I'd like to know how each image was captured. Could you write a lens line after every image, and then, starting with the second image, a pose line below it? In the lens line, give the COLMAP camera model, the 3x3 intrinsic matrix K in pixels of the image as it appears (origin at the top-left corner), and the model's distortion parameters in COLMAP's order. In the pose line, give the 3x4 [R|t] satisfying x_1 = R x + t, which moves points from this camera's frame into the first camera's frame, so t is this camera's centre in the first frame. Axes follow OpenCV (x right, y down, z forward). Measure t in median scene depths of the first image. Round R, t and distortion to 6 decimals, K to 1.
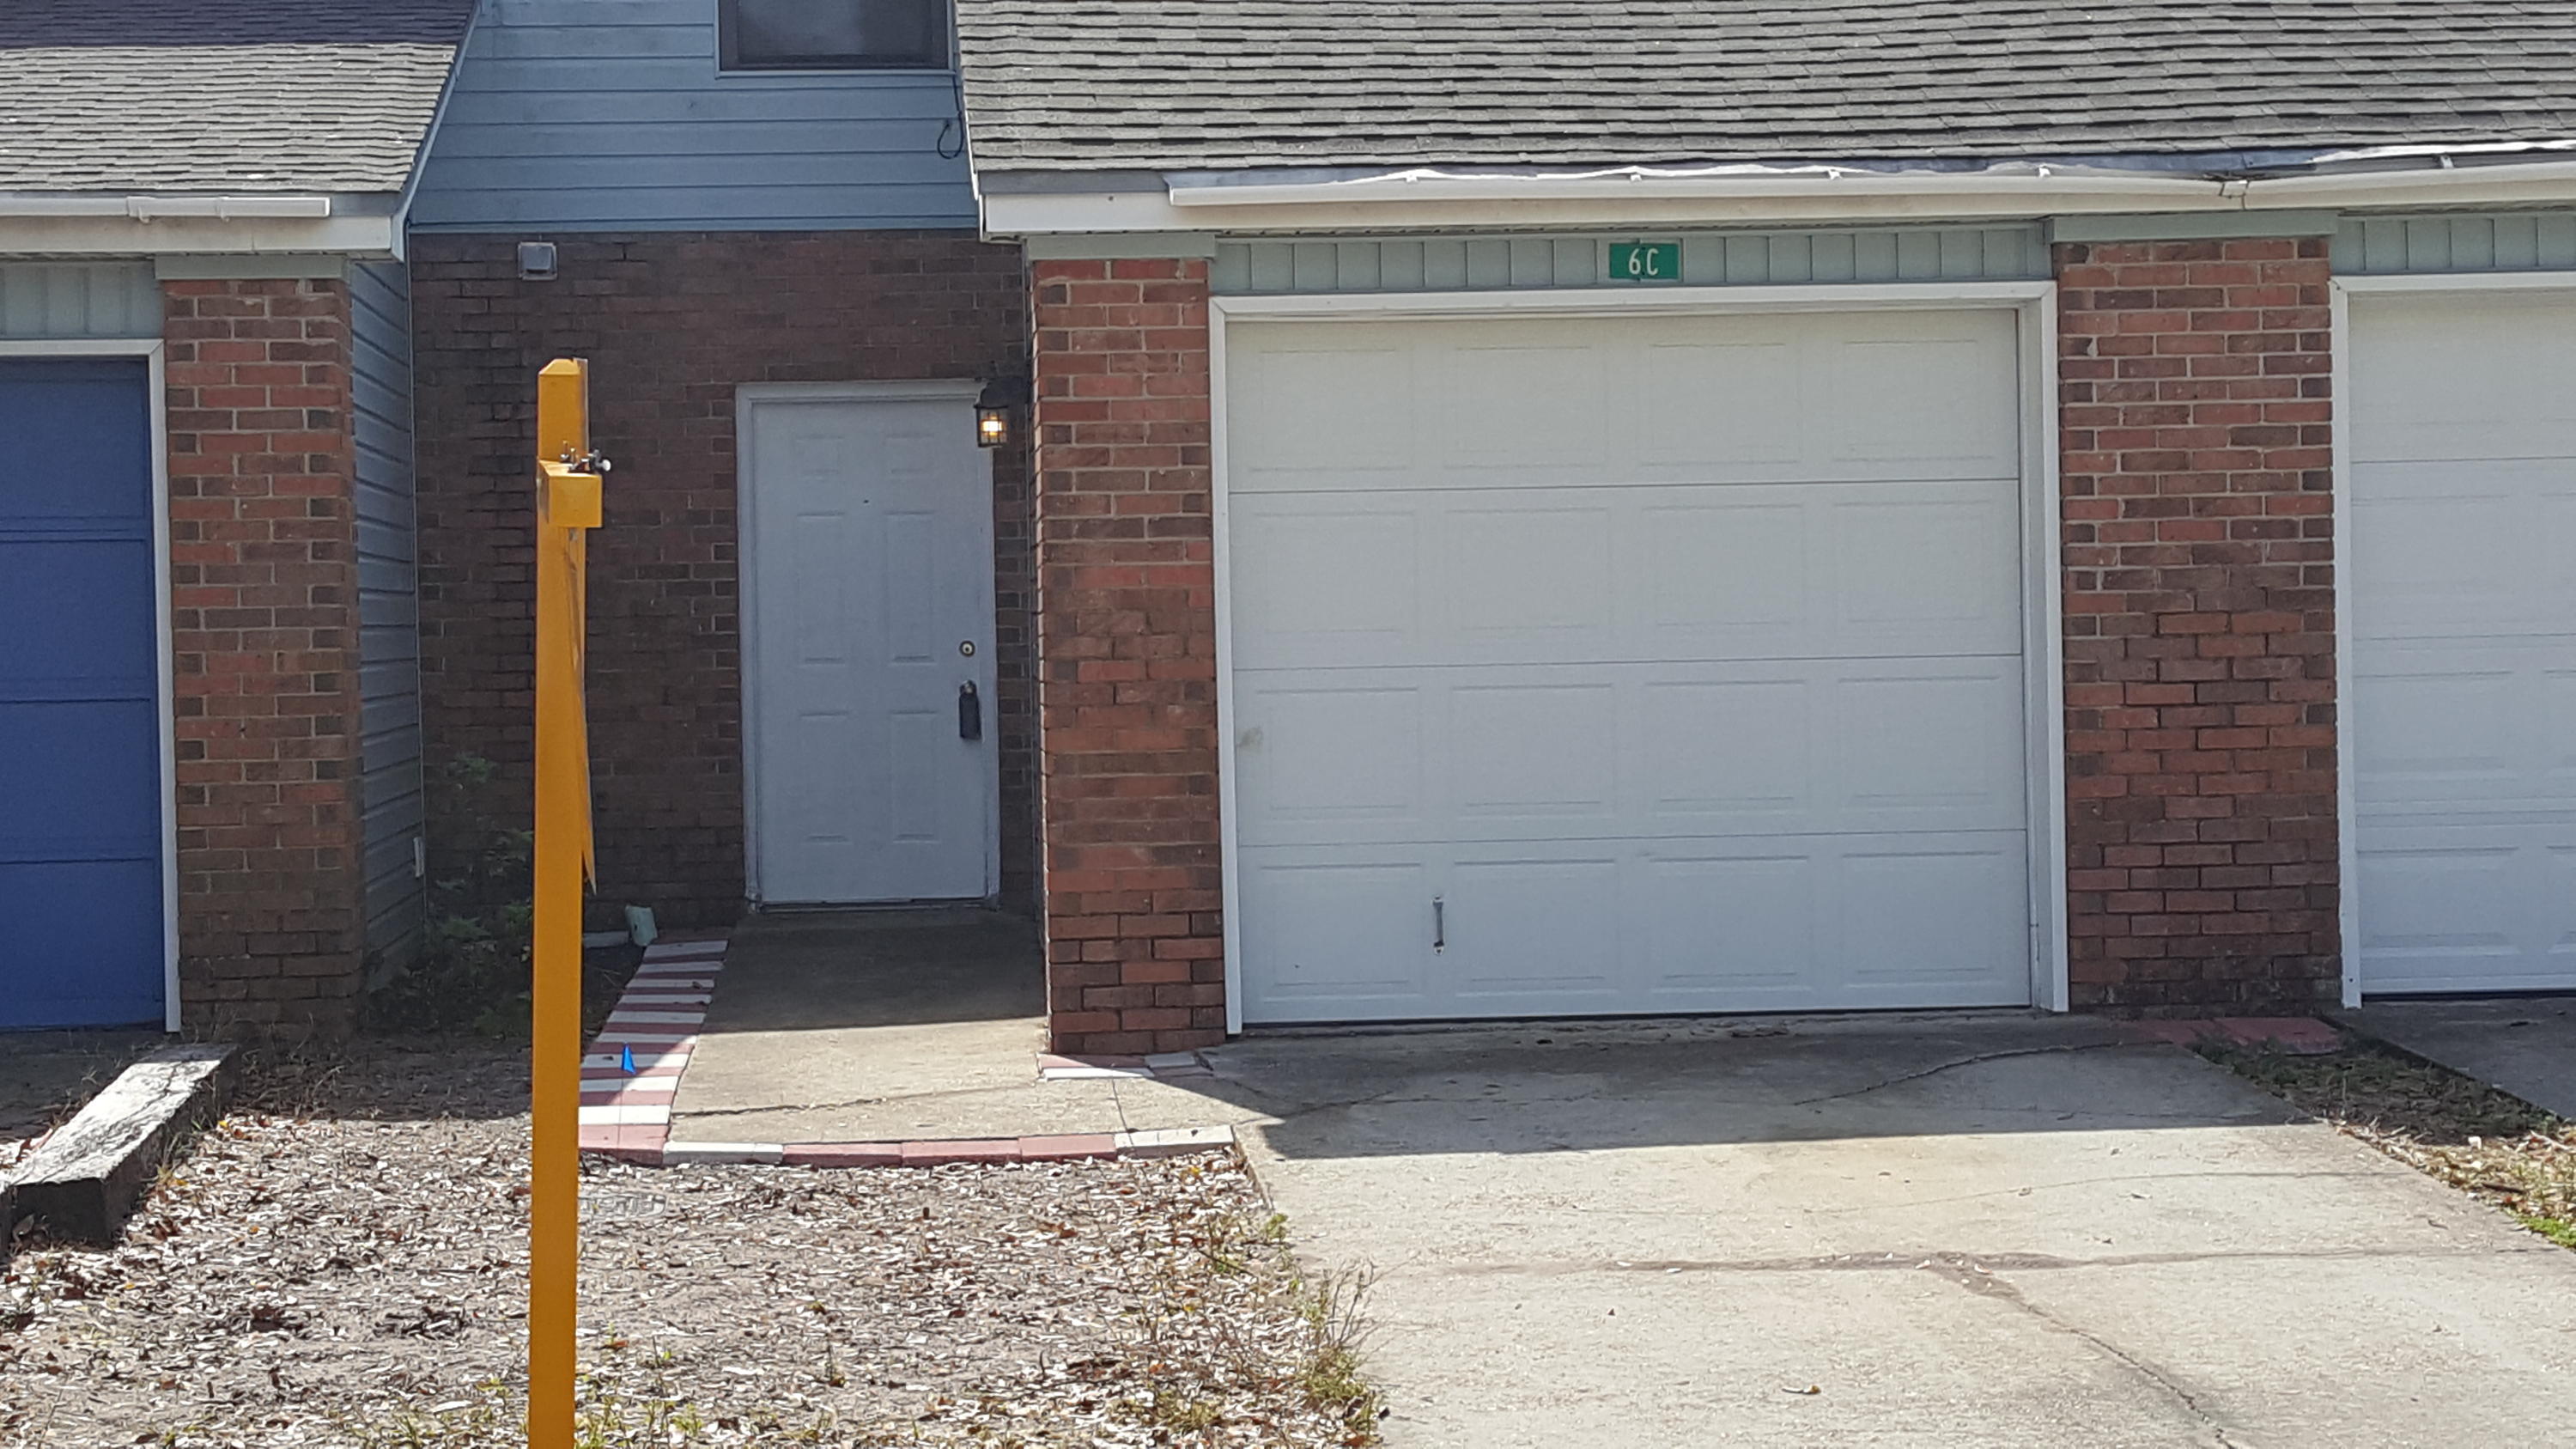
lens RADIAL K [[4650.4, 0, 1287.9], [0, 4650.4, 728.5], [0, 0, 1]] dist [0.031388, 0.000000]
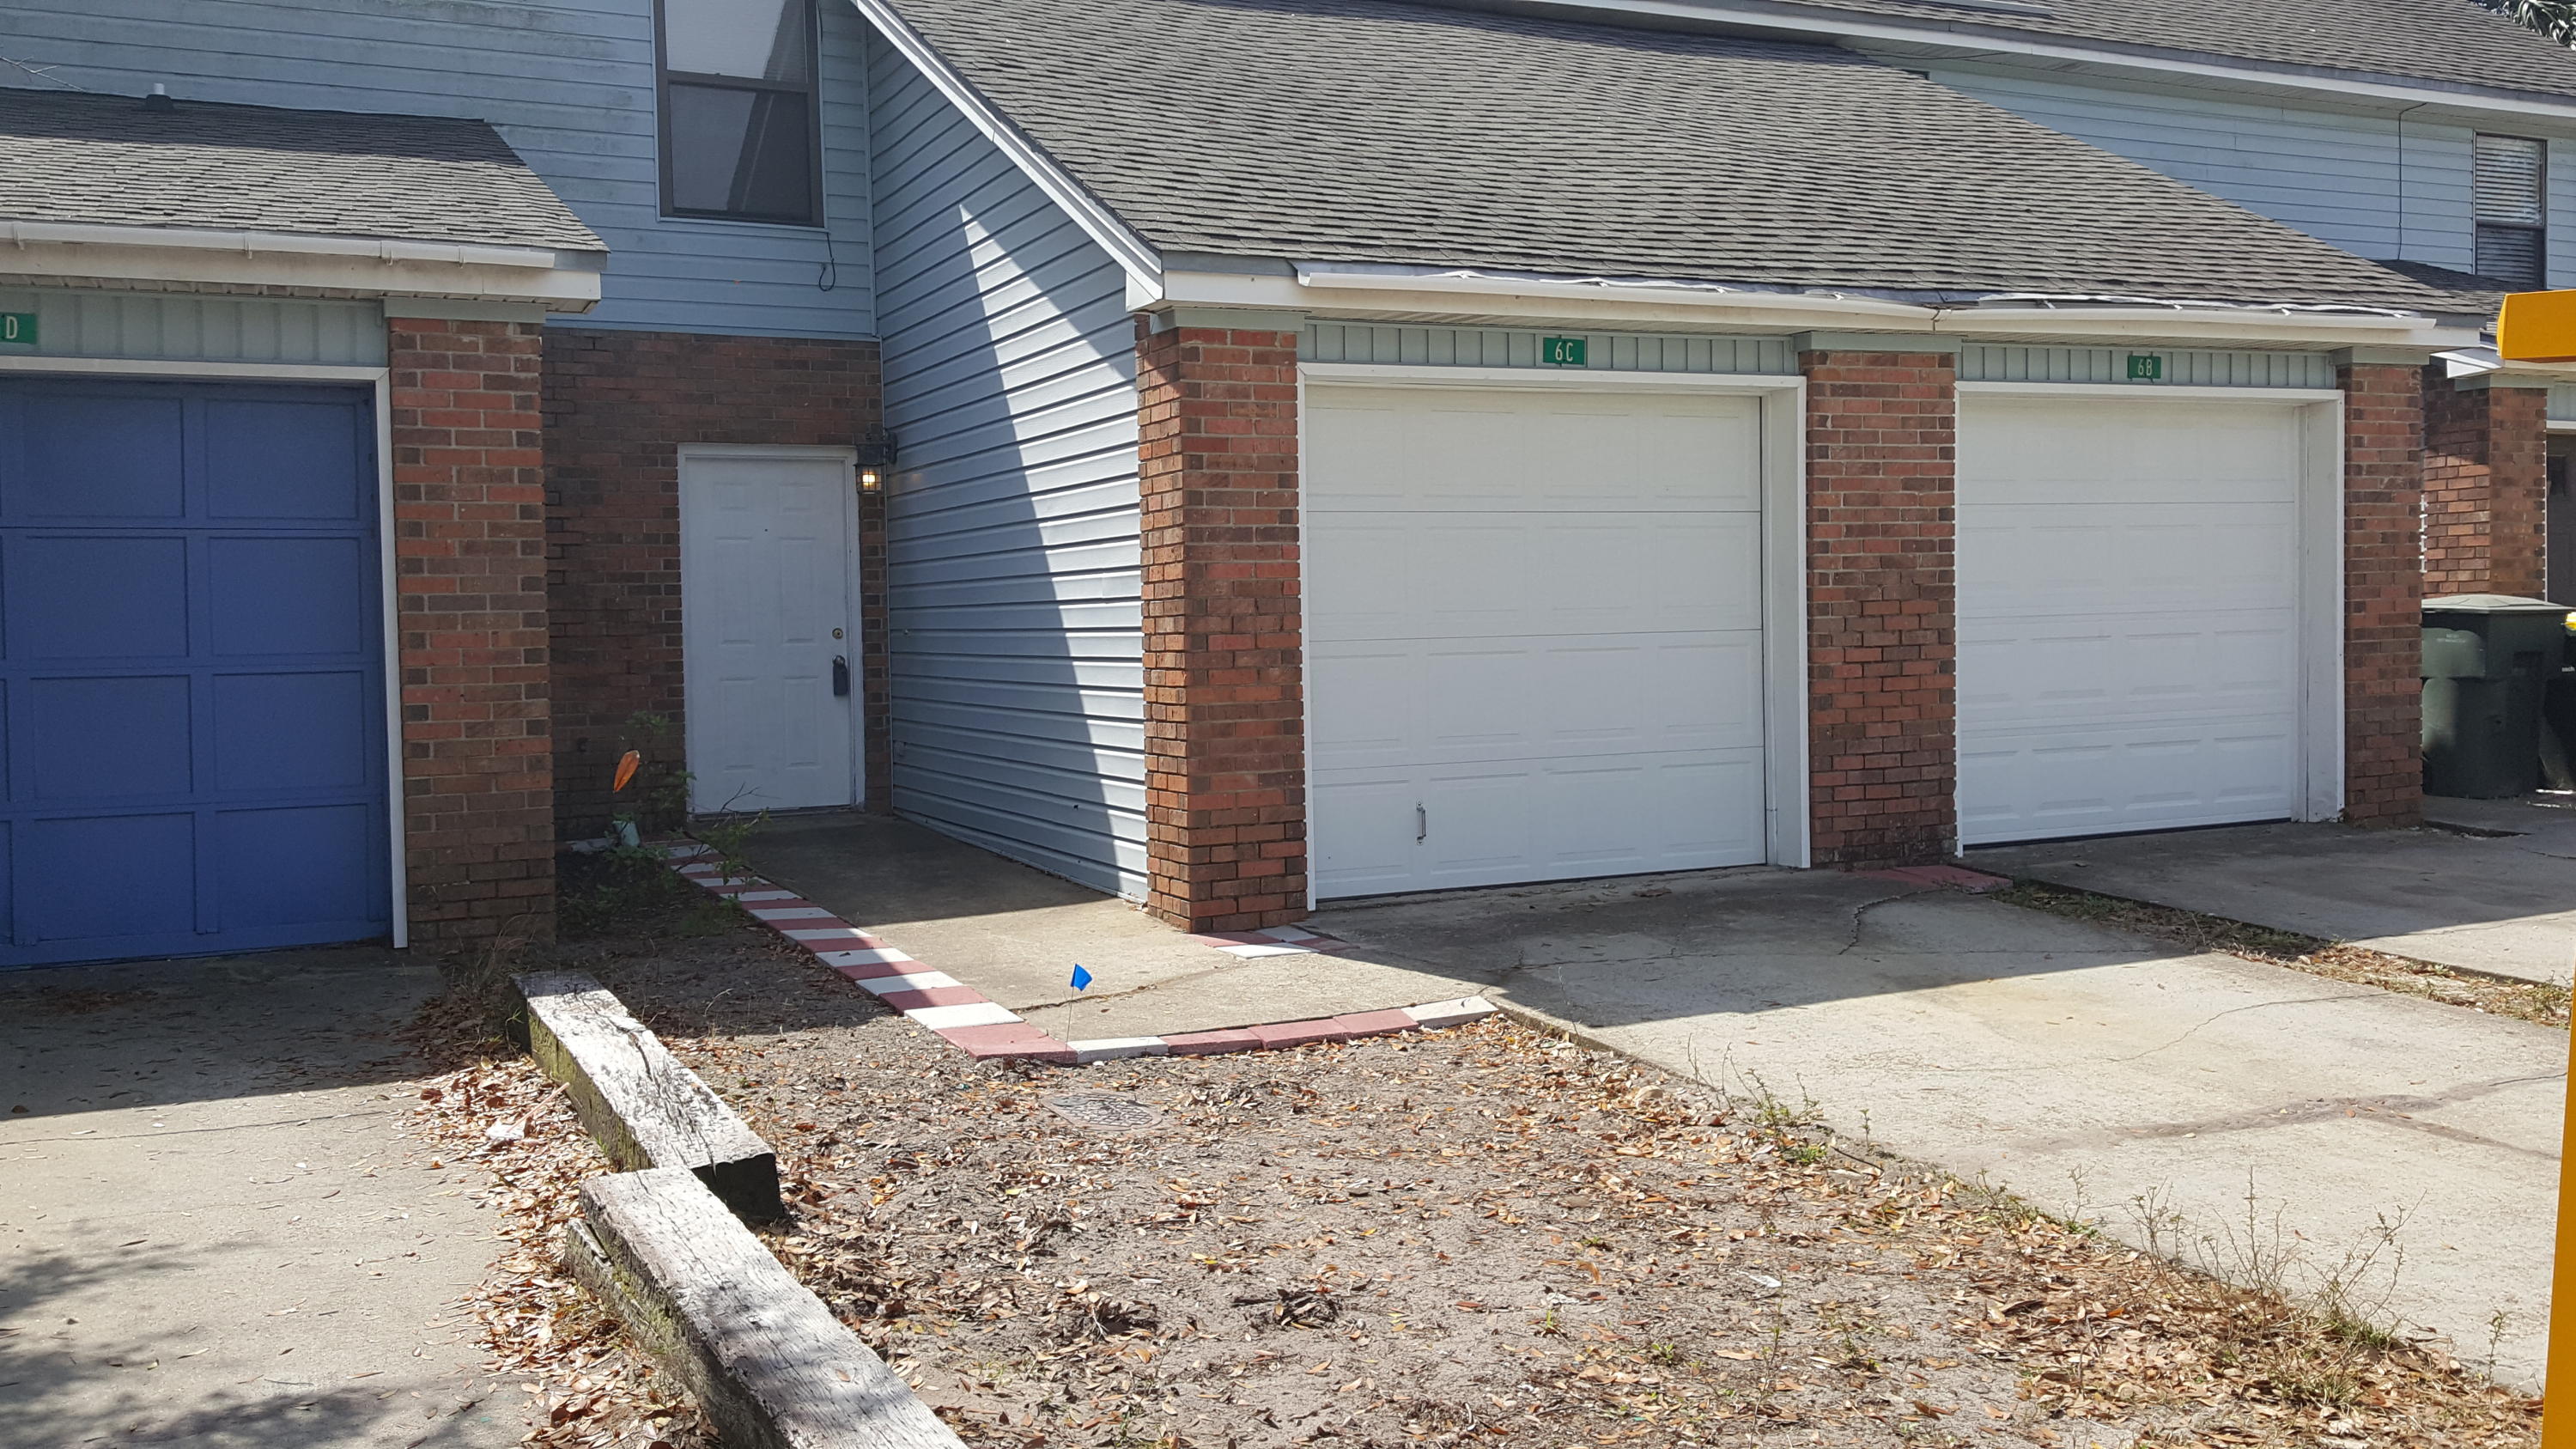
lens RADIAL K [[2189.6, 0, 1288.4], [0, 2189.6, 712.8], [0, 0, 1]] dist [0.077351, -0.019278]
pose [[0.930655, -0.016256, 0.365537, -0.245661], [0.011286, 0.999813, 0.015731, -0.001916], [-0.365724, -0.010515, 0.930664, 0.404916]]
